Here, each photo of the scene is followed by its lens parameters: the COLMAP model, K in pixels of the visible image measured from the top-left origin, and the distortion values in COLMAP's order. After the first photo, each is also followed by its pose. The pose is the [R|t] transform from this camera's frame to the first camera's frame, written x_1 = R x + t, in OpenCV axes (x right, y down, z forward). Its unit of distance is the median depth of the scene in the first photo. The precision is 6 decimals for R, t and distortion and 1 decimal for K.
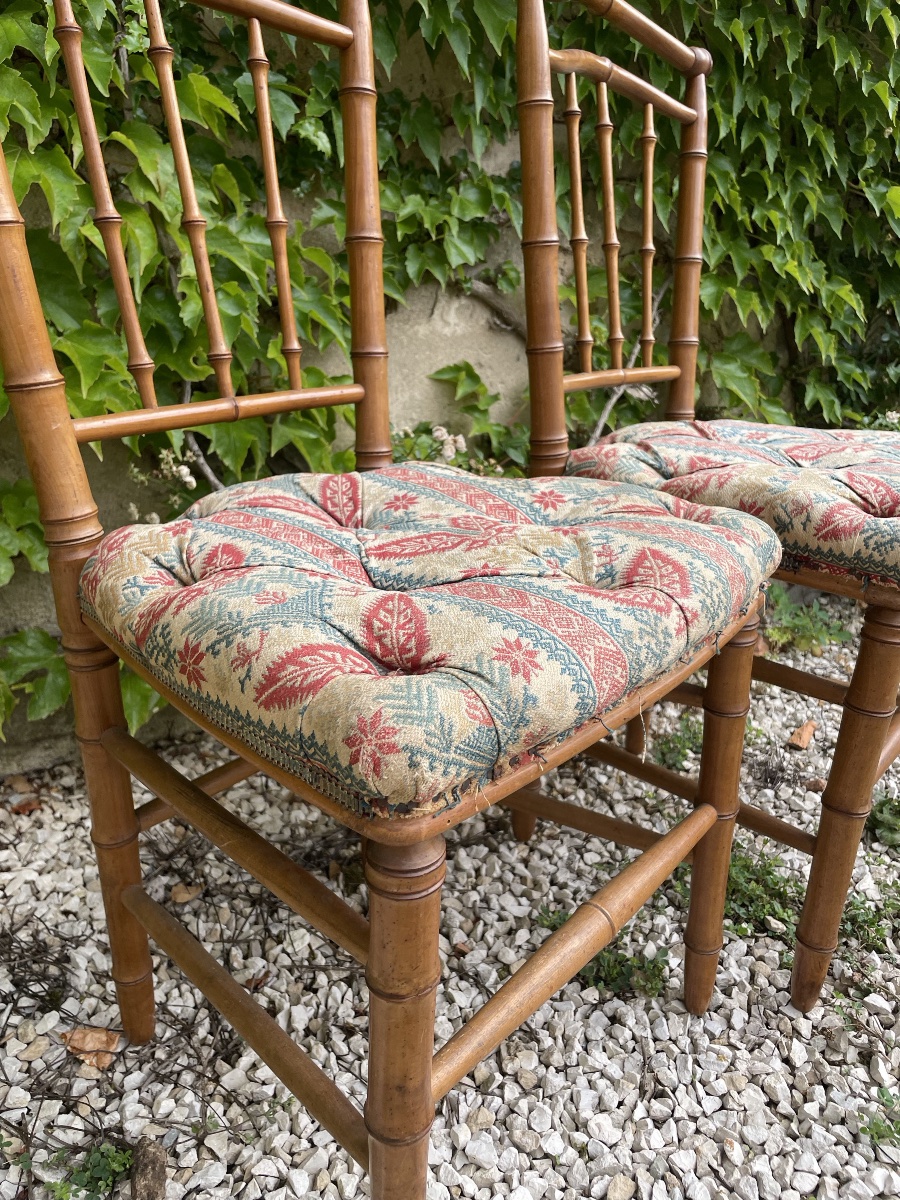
lens RADIAL K [[909.9, 0, 442.0], [0, 909.9, 613.6], [0, 0, 1]] dist [0.084982, -0.115475]
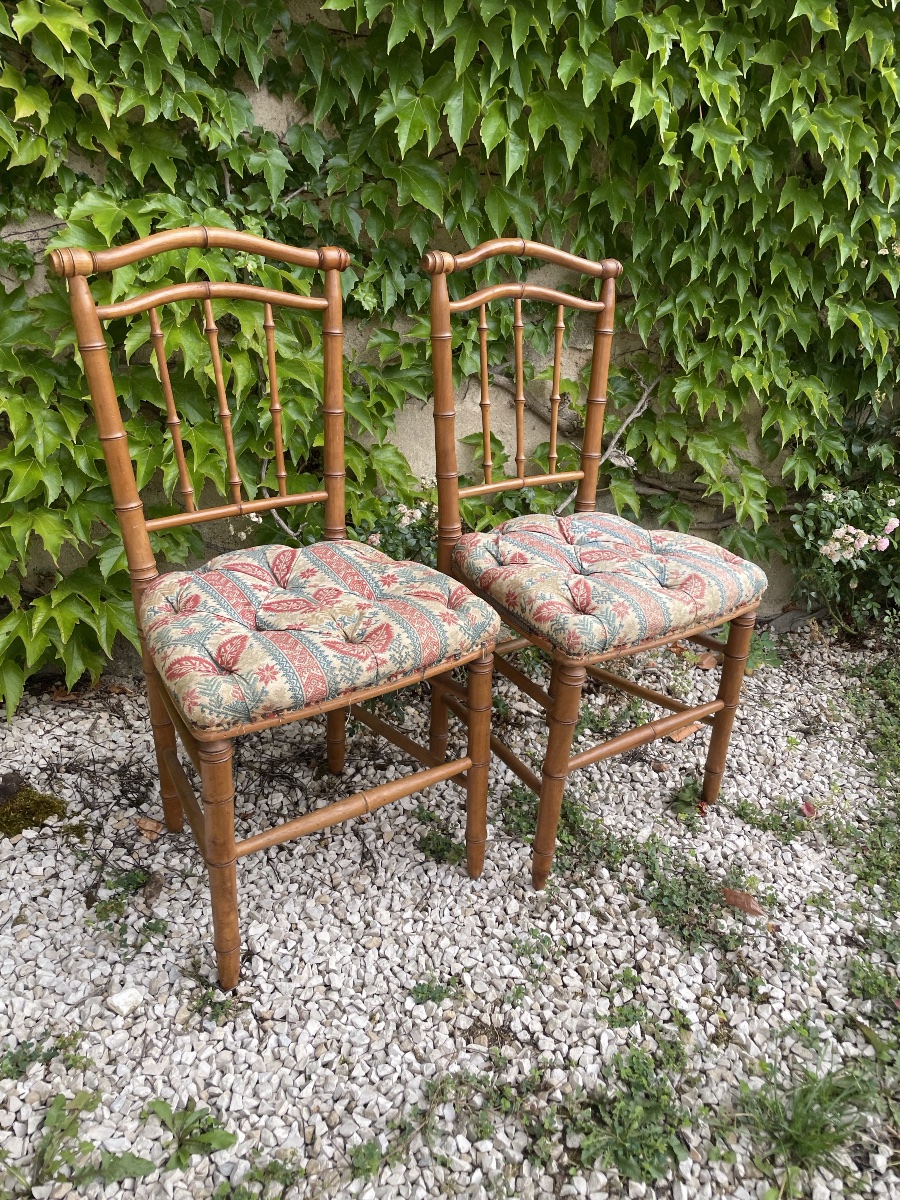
lens RADIAL K [[909.9, 0, 465.3], [0, 909.9, 608.6], [0, 0, 1]] dist [0.084982, -0.115475]
pose [[0.967073, 0.133072, -0.216938, 0.582205], [-0.118364, 0.989783, 0.079496, -0.201003], [0.225300, -0.051201, 0.972943, -0.652527]]
